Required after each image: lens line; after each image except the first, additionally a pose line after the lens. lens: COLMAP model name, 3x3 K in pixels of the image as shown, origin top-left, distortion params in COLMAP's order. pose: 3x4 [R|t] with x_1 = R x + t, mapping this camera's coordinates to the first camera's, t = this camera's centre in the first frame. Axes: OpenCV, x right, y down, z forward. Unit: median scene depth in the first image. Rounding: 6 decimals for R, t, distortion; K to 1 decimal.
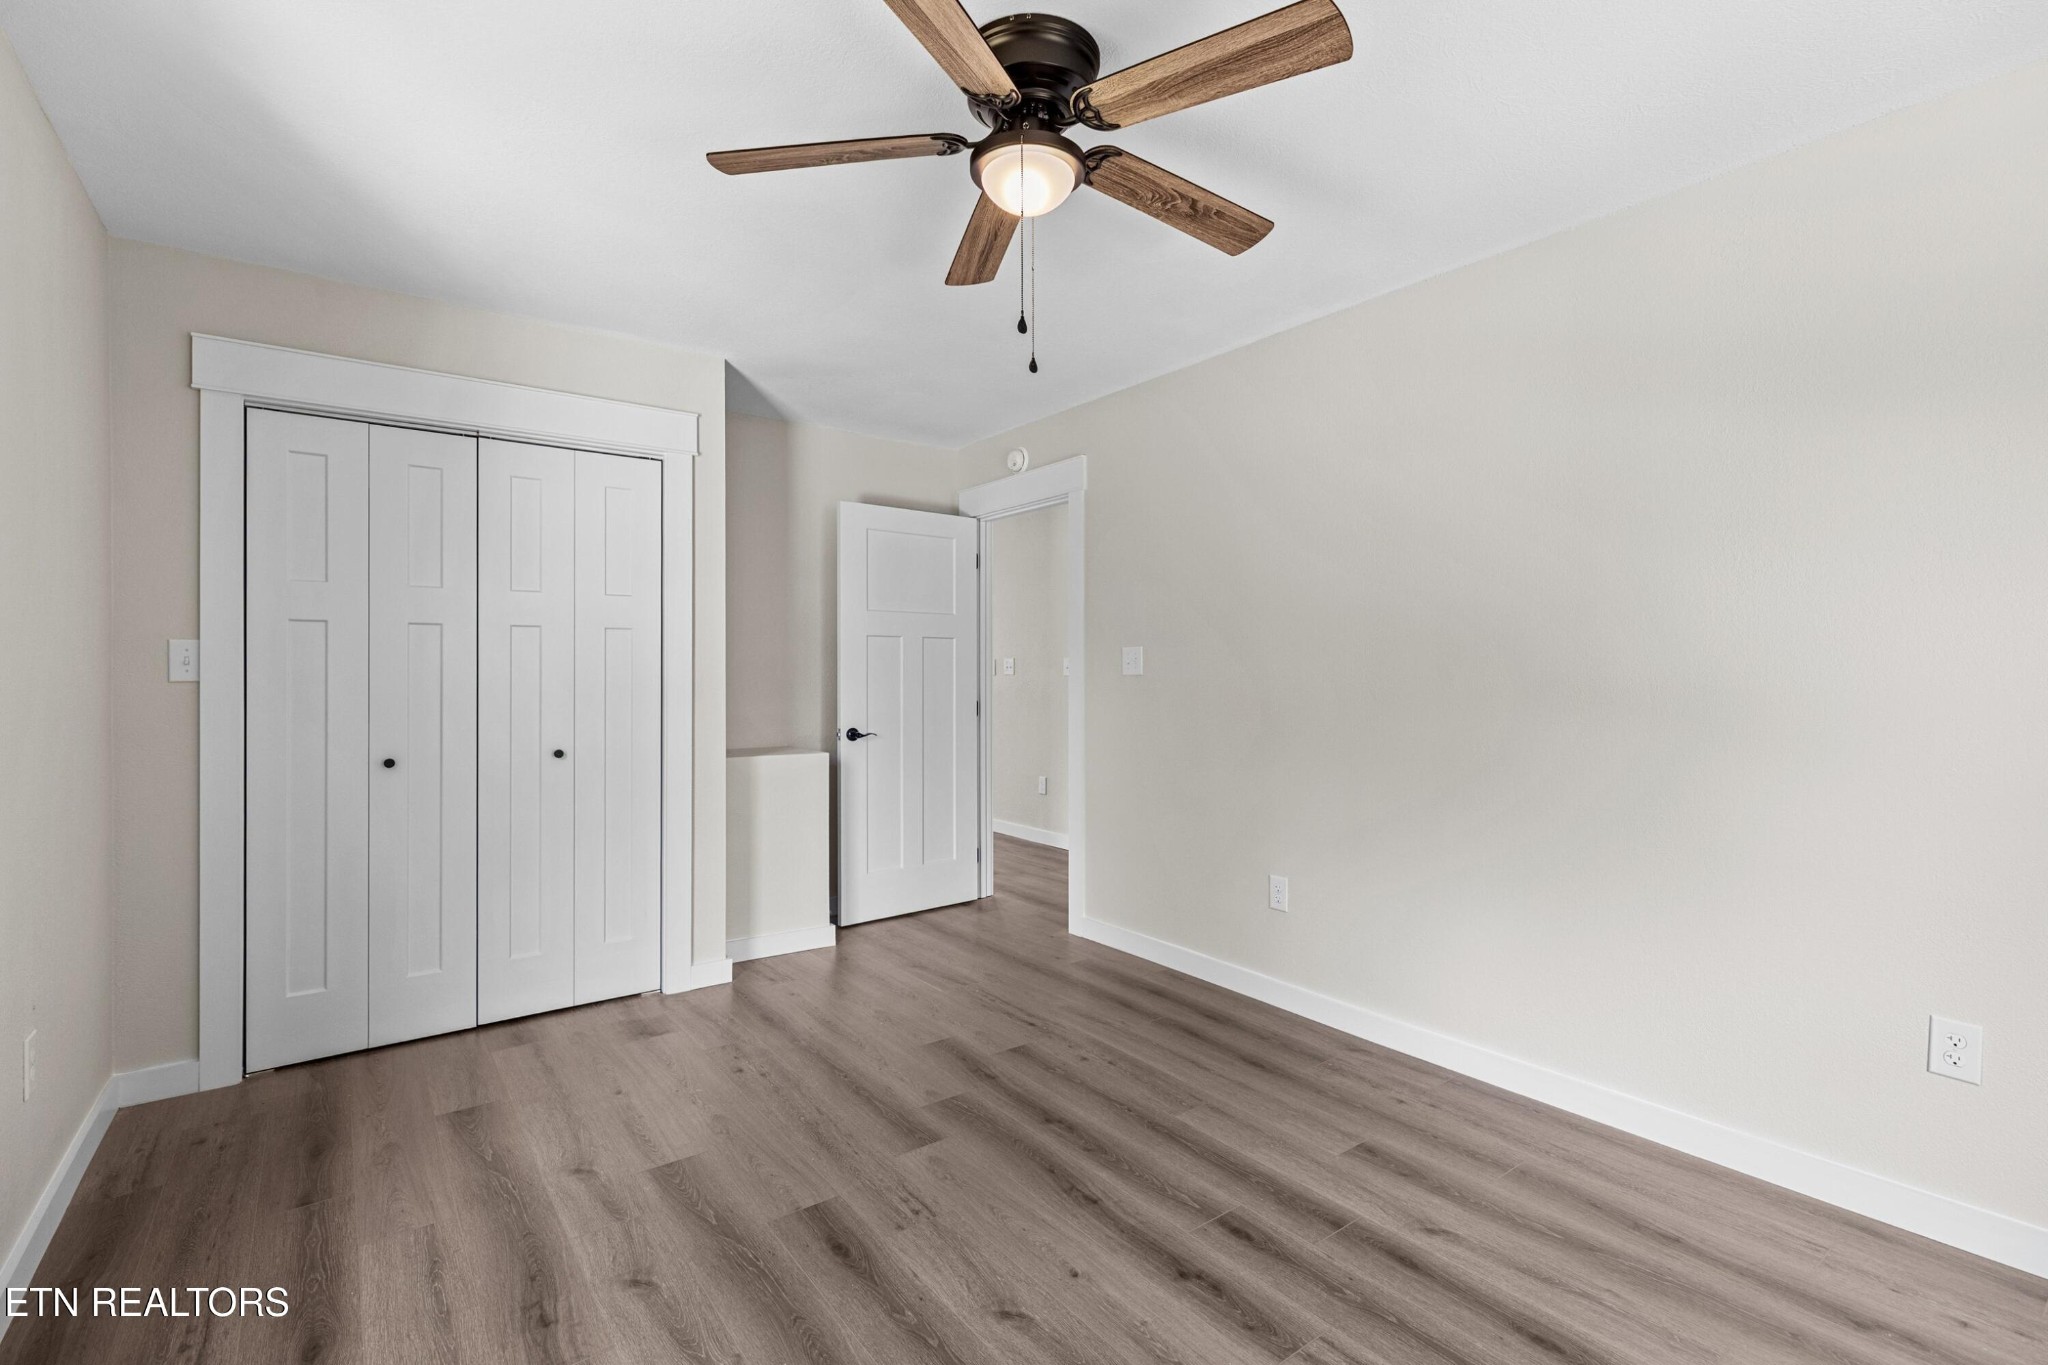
lens RADIAL K [[890.3, 0, 1024.9], [0, 890.3, 676.7], [0, 0, 1]] dist [-0.004224, -0.000367]
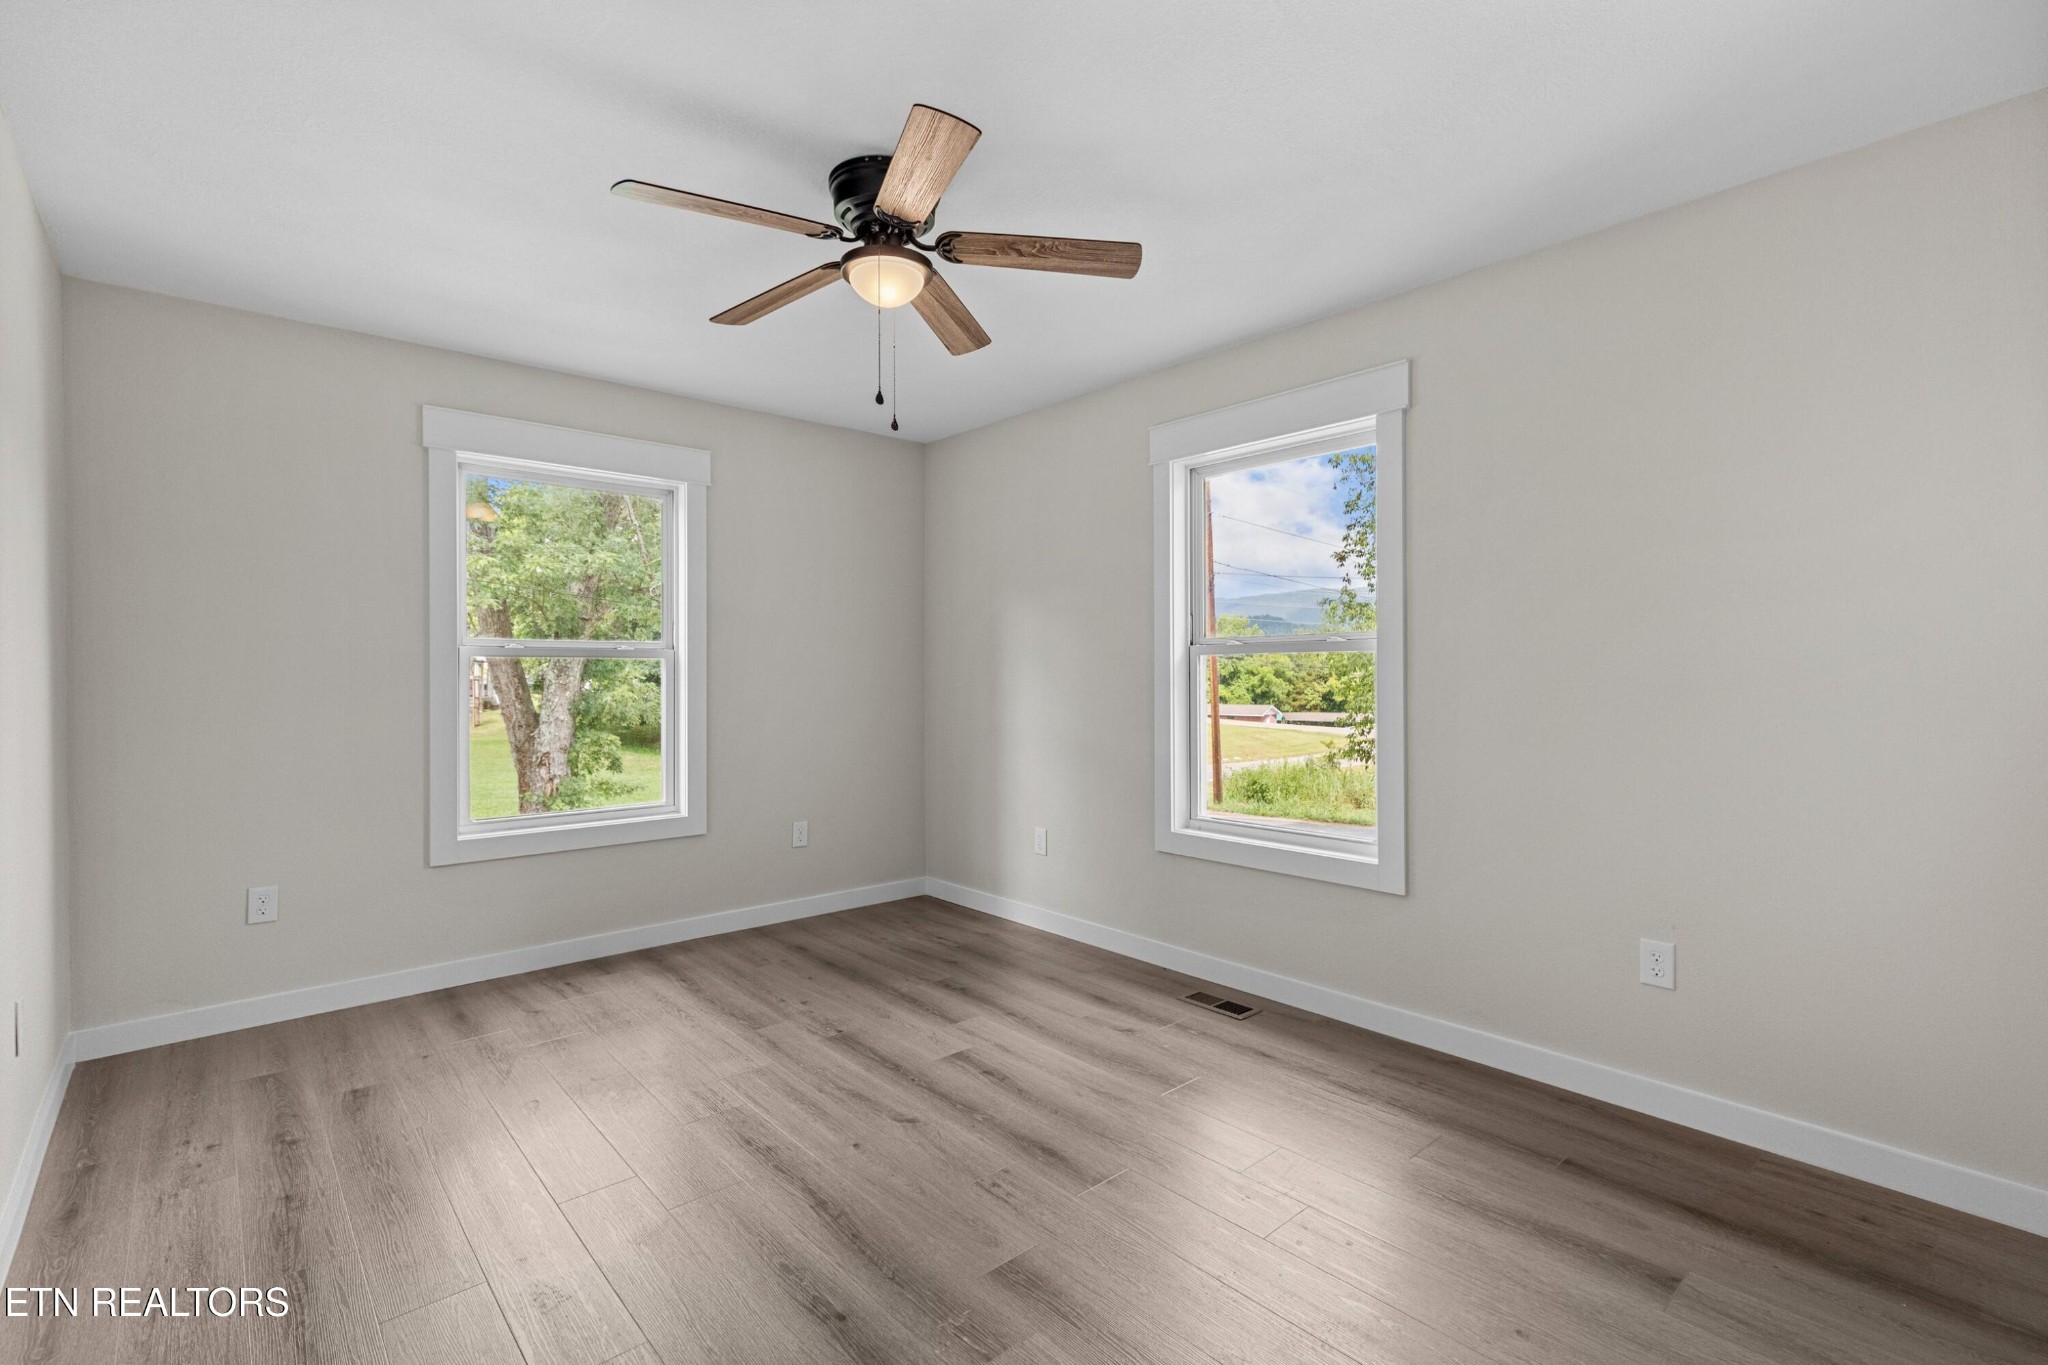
lens RADIAL K [[890.3, 0, 1029.2], [0, 890.3, 680.8], [0, 0, 1]] dist [-0.004224, -0.000367]
pose [[-0.995875, 0.006211, -0.090520, -0.071164], [0.006337, 0.999979, -0.001106, 0.008271], [0.090511, -0.001675, -0.995894, 2.047898]]
